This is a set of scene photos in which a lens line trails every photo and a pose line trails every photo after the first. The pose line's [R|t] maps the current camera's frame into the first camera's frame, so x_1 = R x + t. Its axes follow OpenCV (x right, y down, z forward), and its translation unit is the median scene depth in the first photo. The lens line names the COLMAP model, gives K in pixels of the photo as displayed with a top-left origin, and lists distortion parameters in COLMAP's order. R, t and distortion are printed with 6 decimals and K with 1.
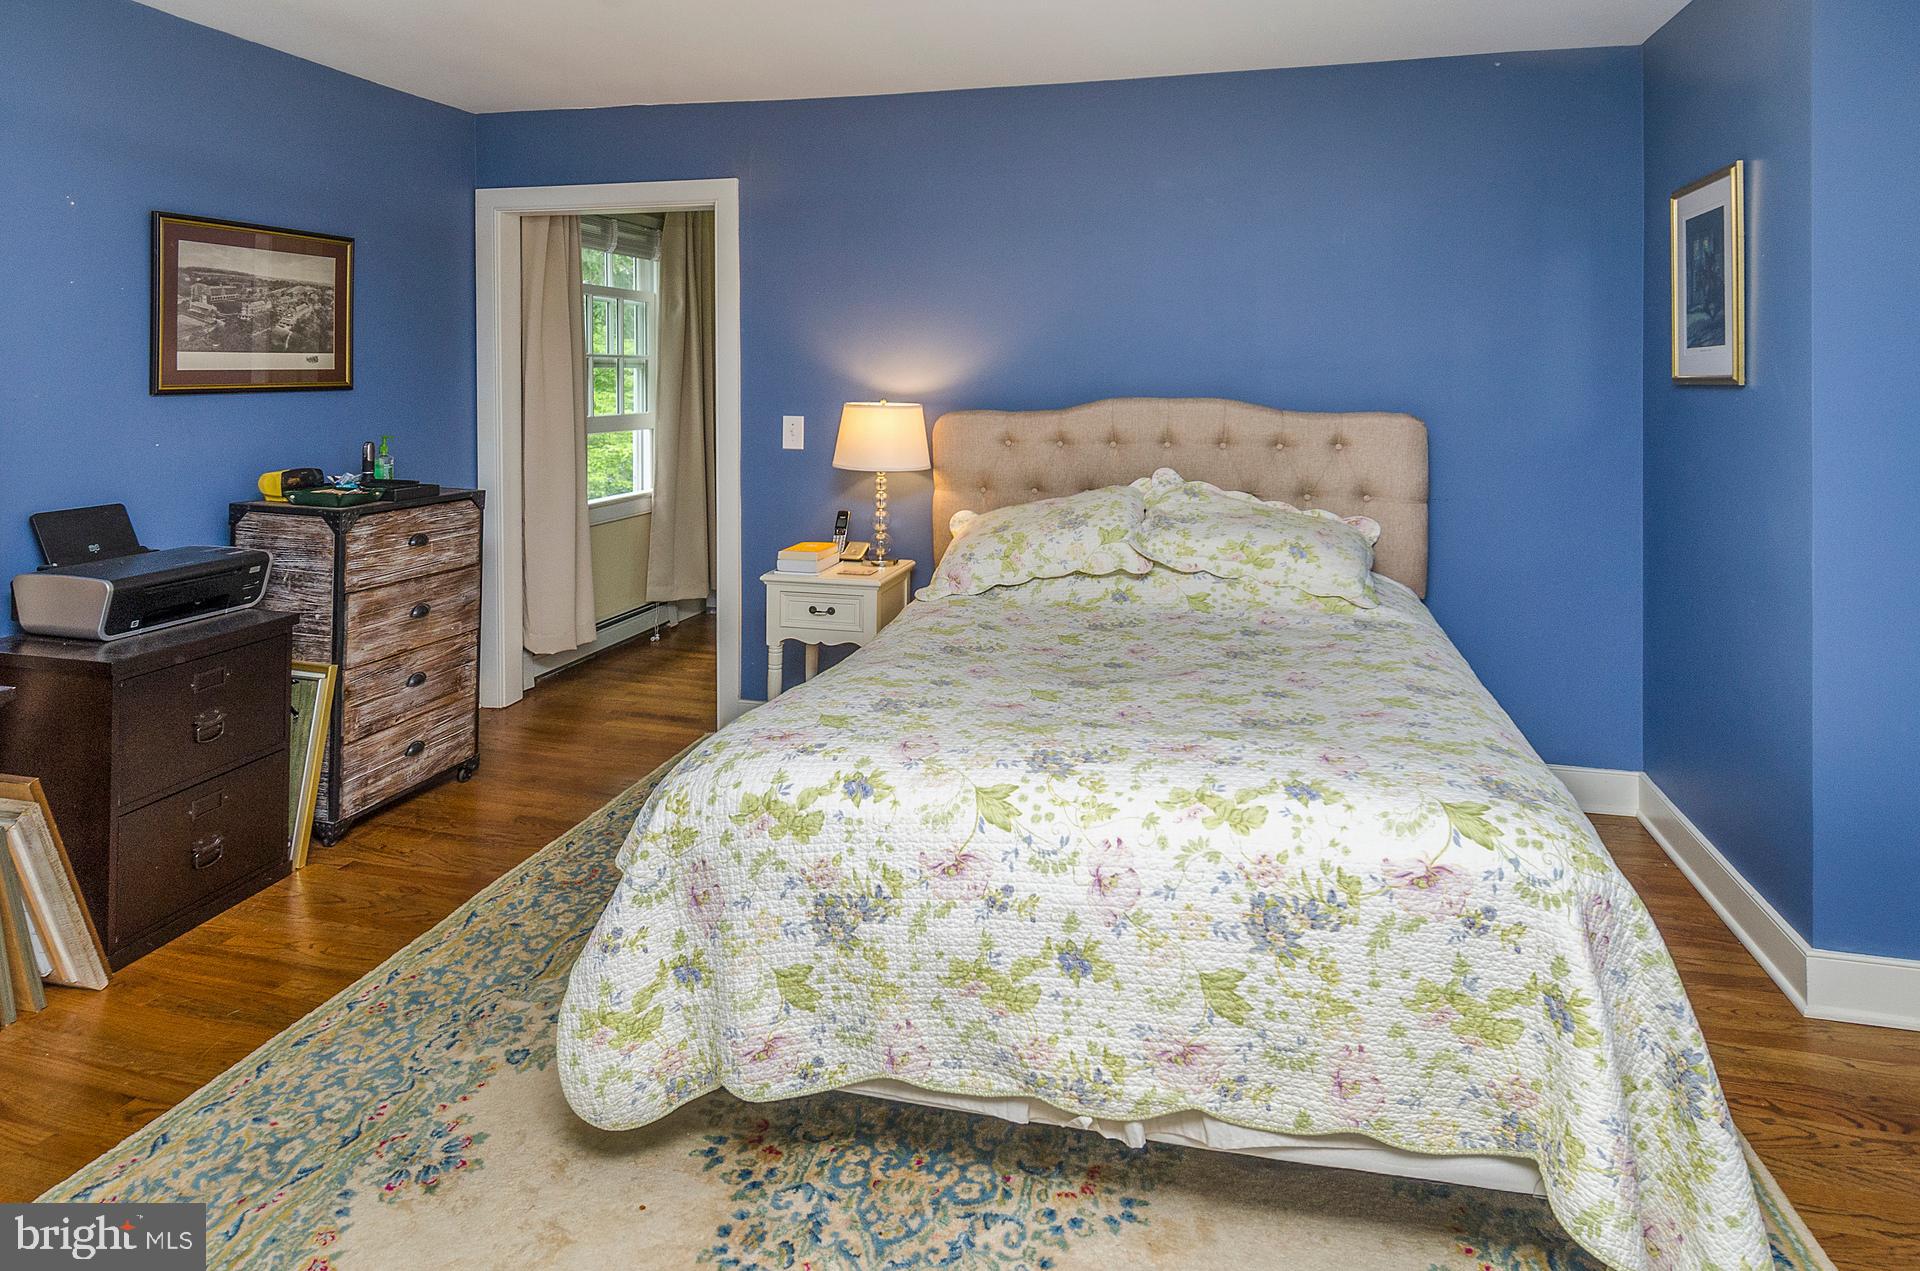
lens RADIAL K [[1108.1, 0, 960.0], [0, 1108.1, 635.5], [0, 0, 1]] dist [-0.003380, -0.001856]
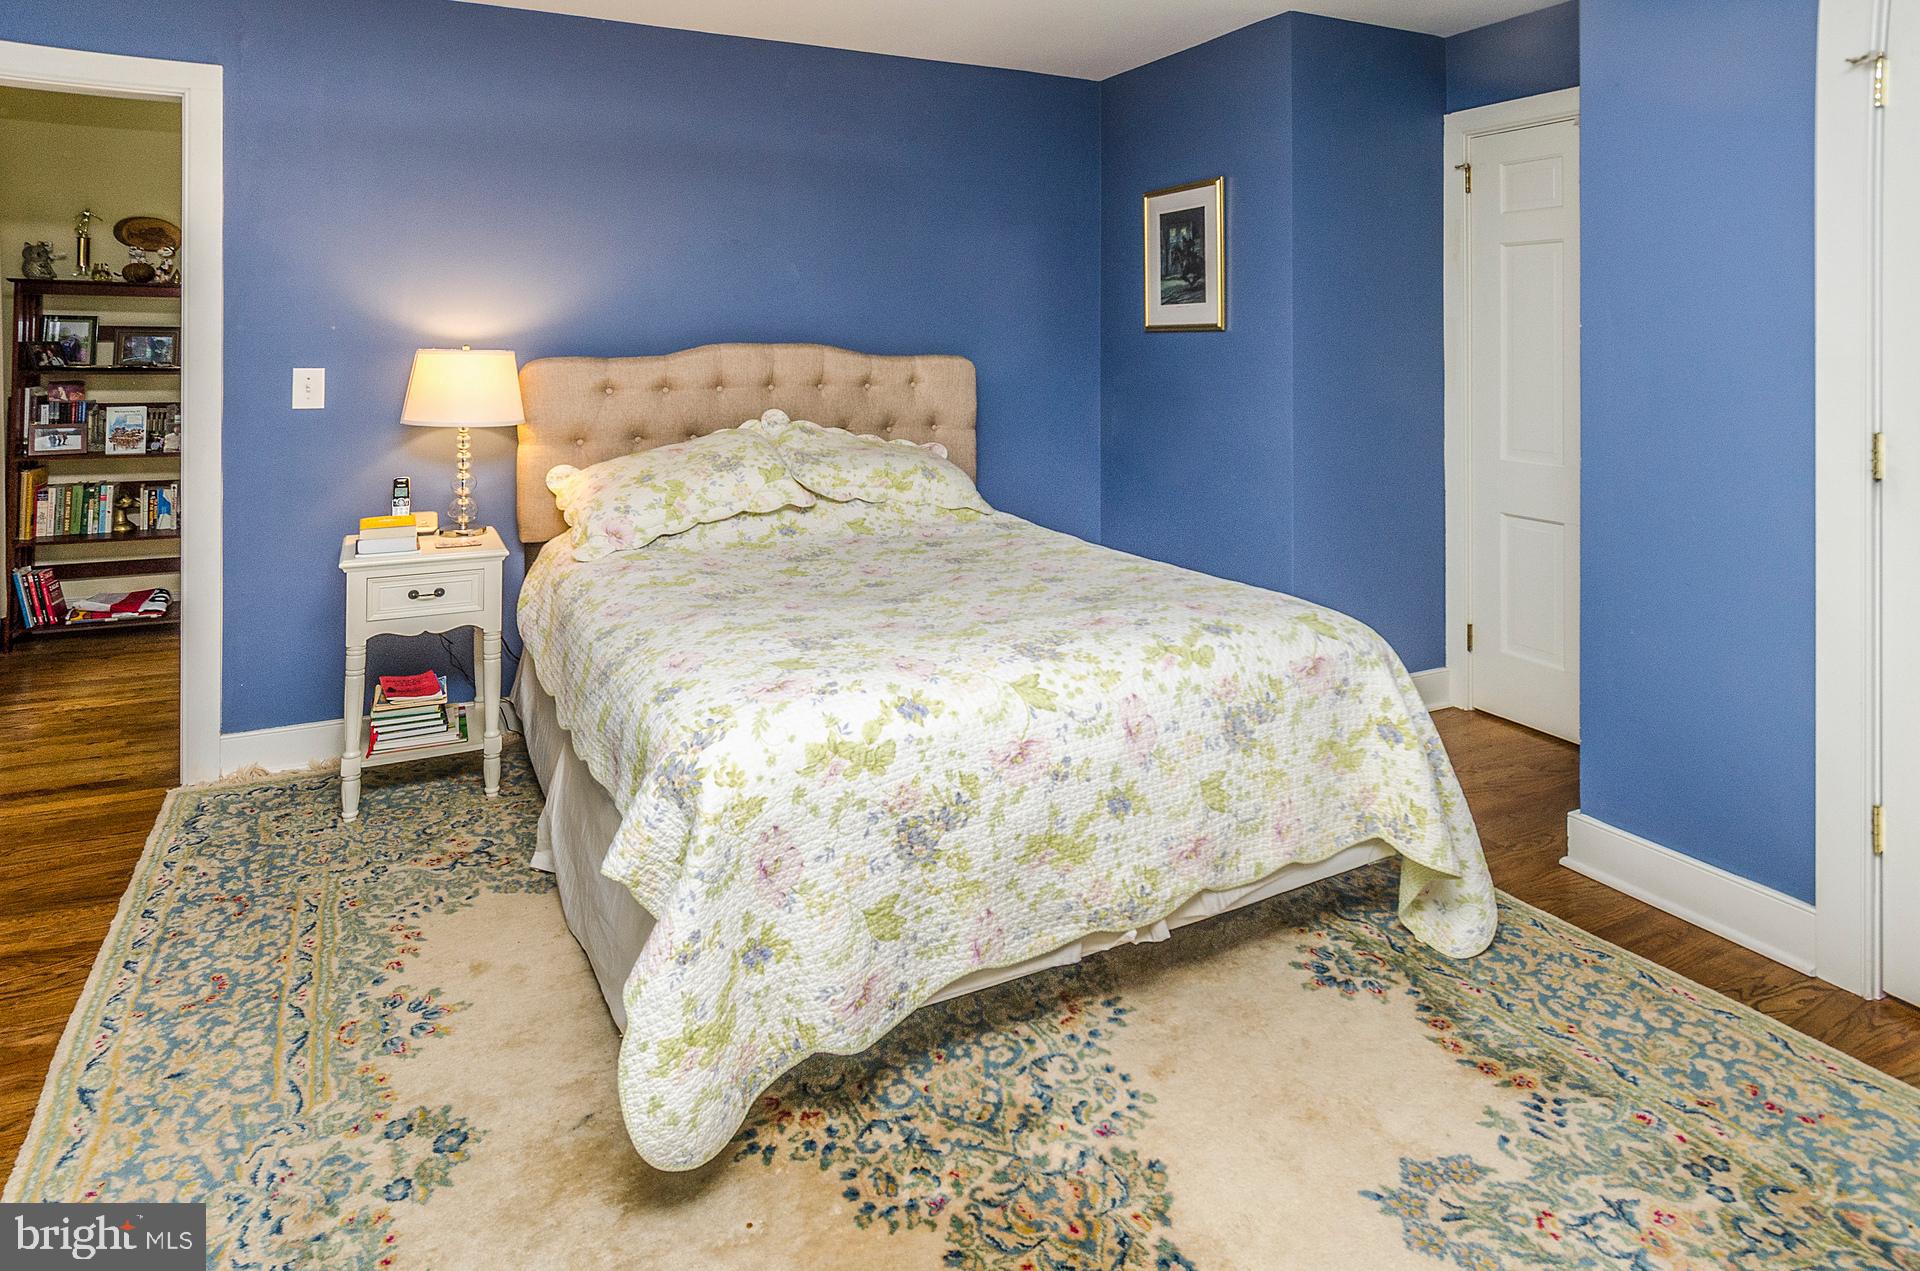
lens RADIAL K [[1069.1, 0, 959.5], [0, 1069.1, 596.7], [0, 0, 1]] dist [-0.001316, -0.008660]
pose [[0.745535, -0.152477, 0.648790, -0.649535], [0.147567, 0.987081, 0.062410, -0.020187], [-0.649925, 0.049211, 0.758404, 0.201371]]
